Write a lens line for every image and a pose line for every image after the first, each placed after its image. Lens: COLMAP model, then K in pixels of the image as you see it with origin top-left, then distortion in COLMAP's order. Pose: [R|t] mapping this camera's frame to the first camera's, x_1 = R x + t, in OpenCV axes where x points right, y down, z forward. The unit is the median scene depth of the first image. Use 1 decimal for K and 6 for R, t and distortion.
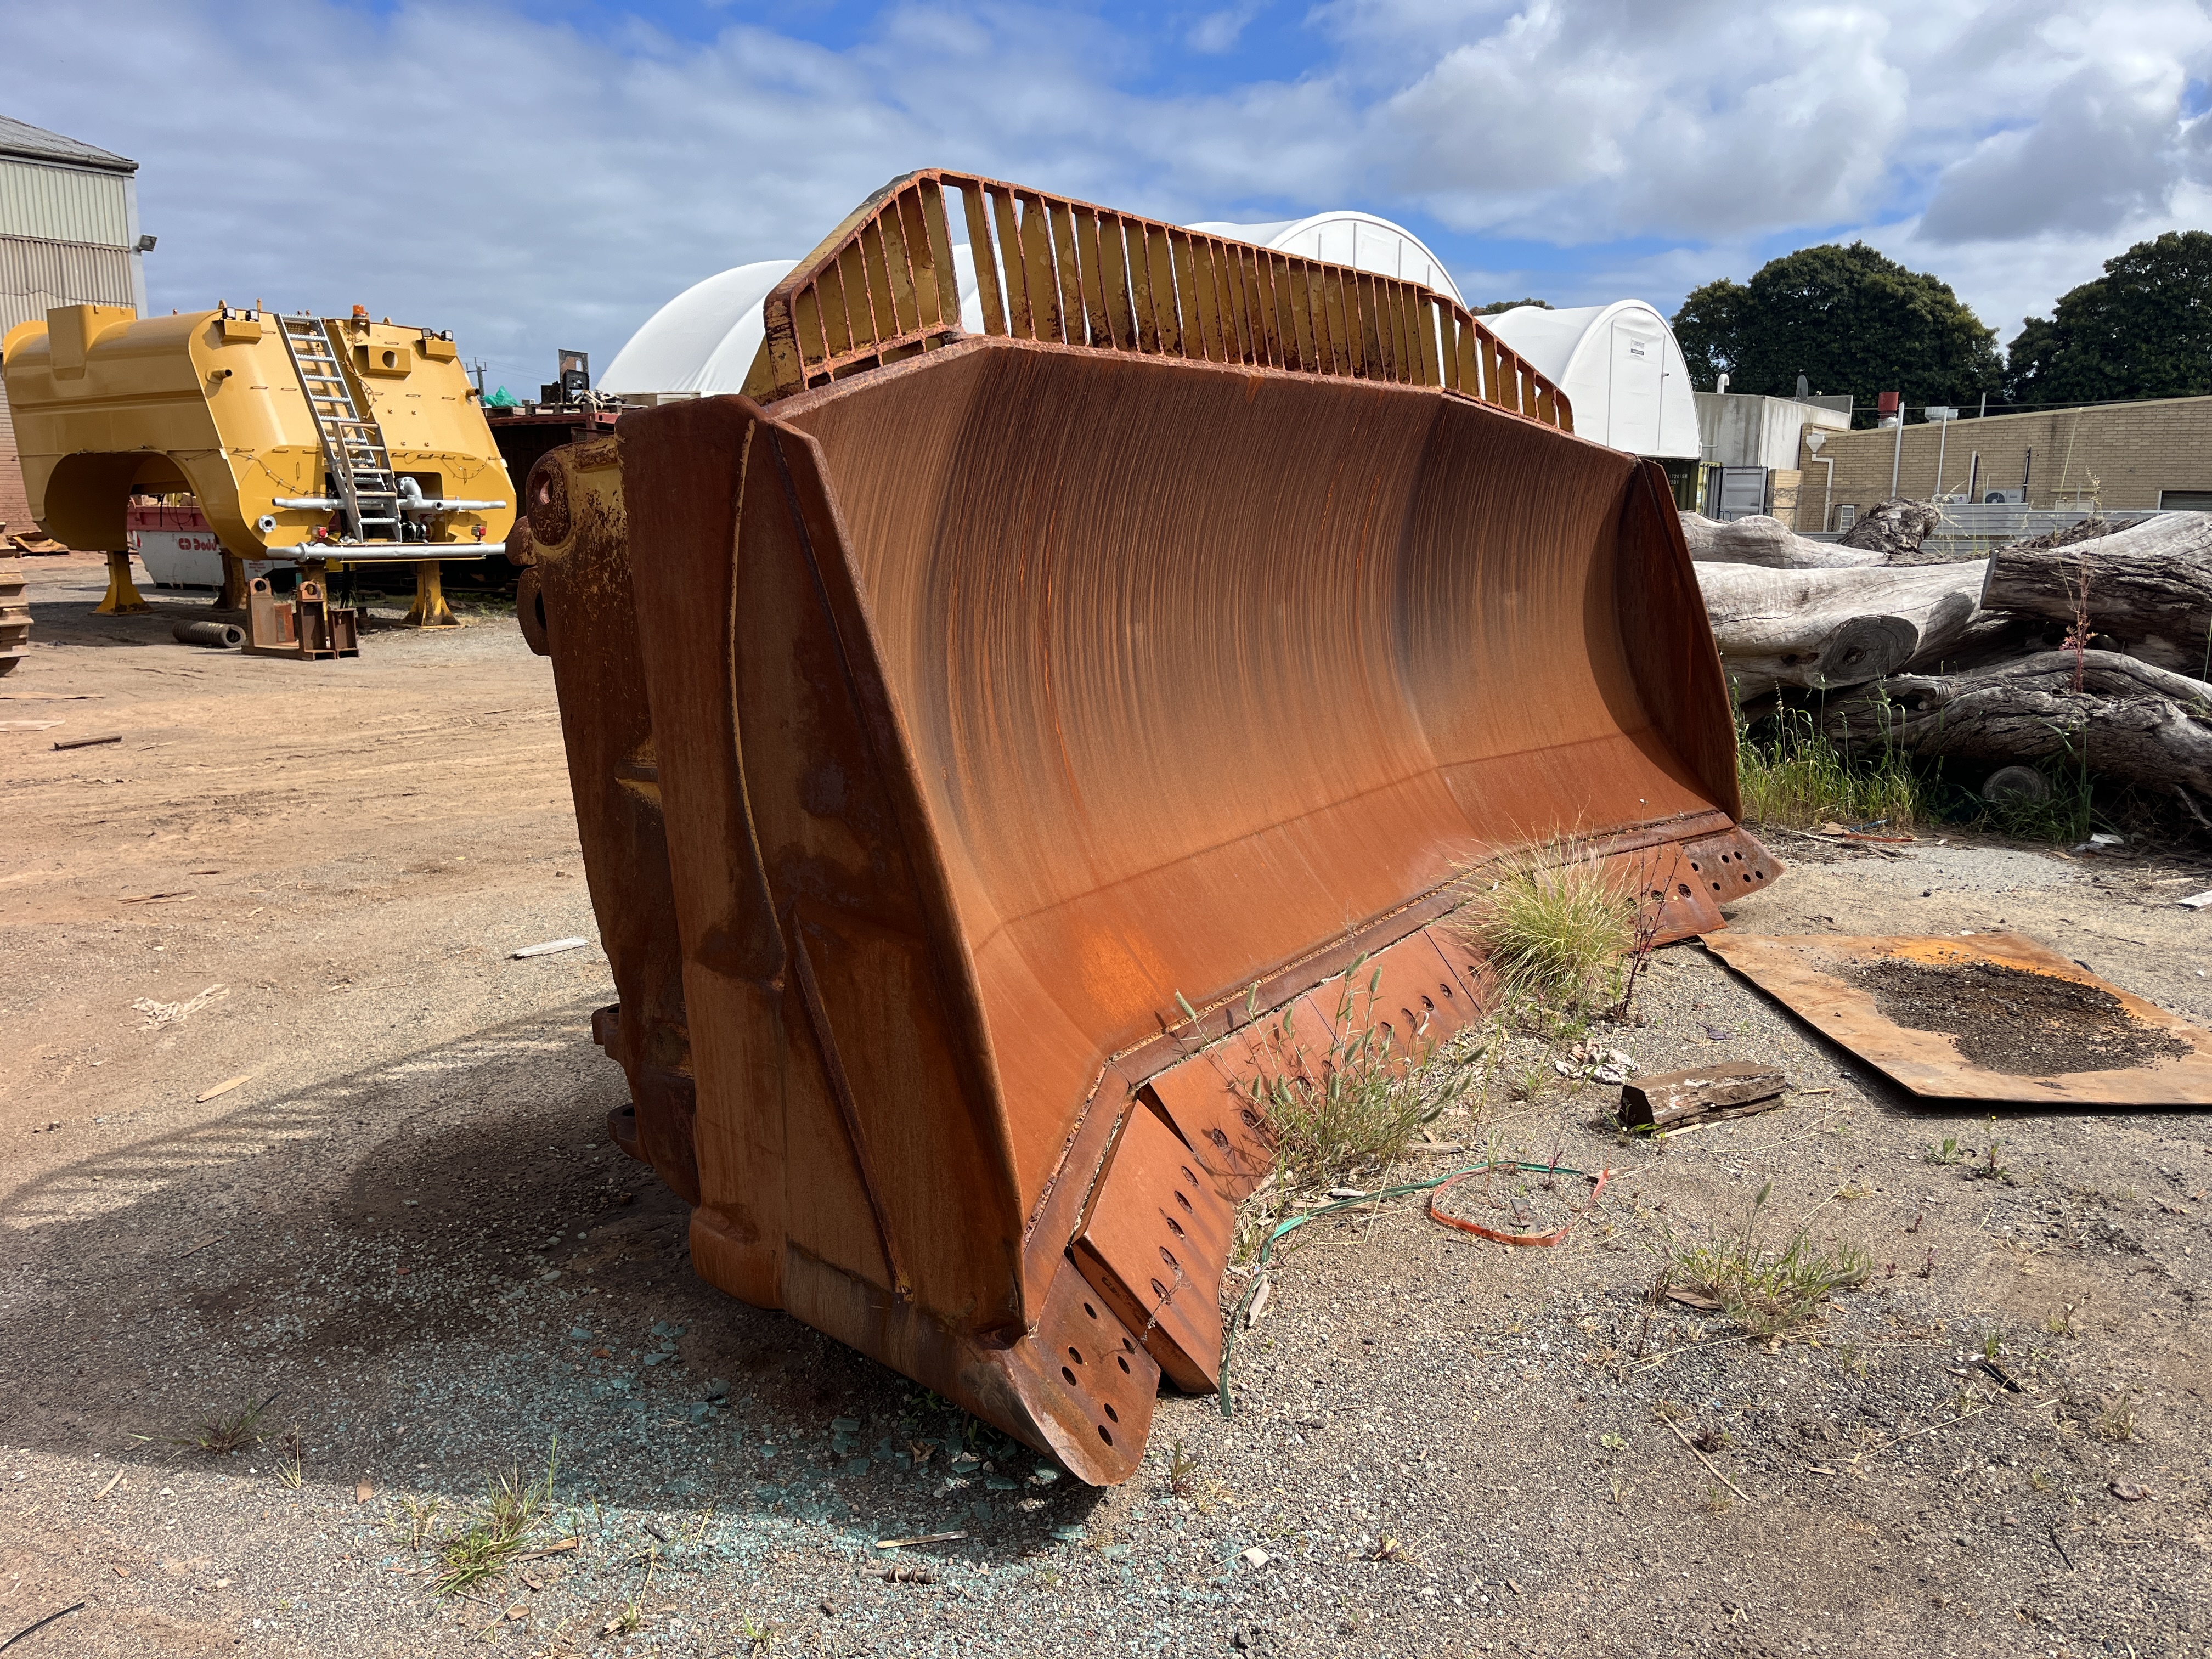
lens RADIAL K [[1700.0, 0, 1029.3], [0, 1700.0, 850.5], [0, 0, 1]] dist [0.060834, -0.085078]
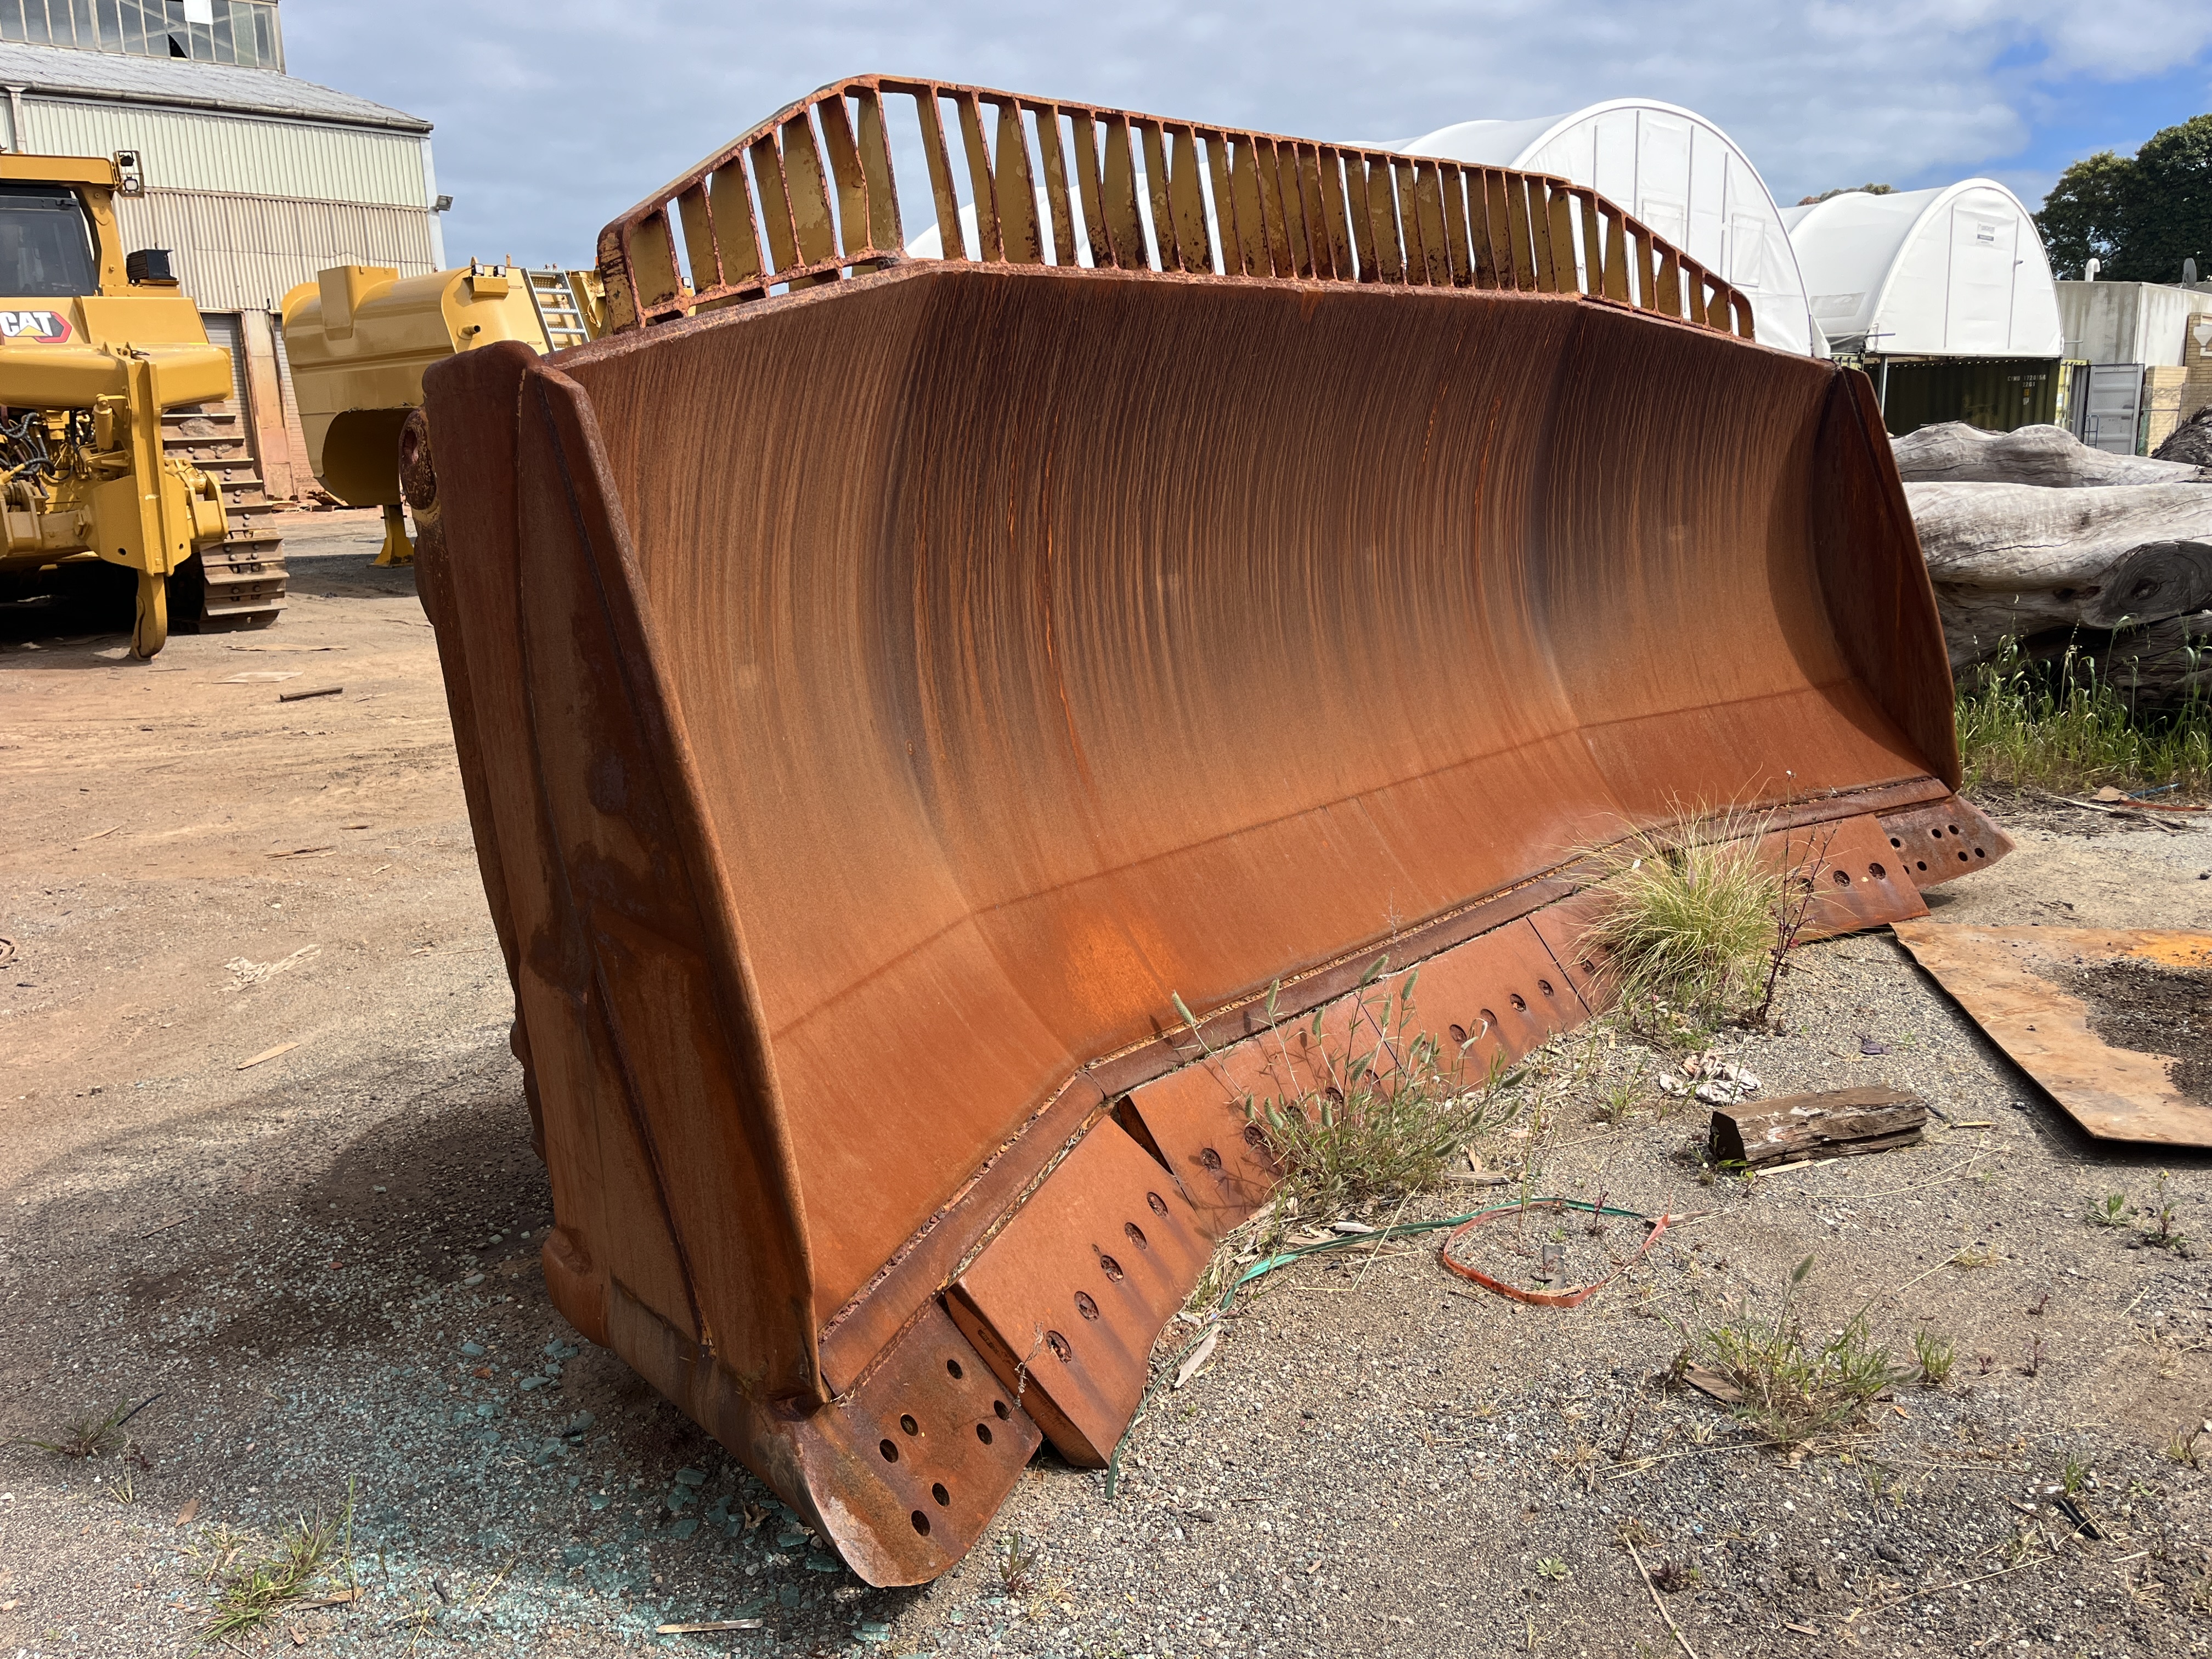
lens RADIAL K [[1700.0, 0, 1120.9], [0, 1700.0, 822.4], [0, 0, 1]] dist [0.060834, -0.085078]
pose [[0.984877, 0.009959, -0.172968, 0.212010], [-0.005528, 0.999645, 0.026081, -0.028608], [0.173166, -0.024730, 0.984582, 0.118686]]
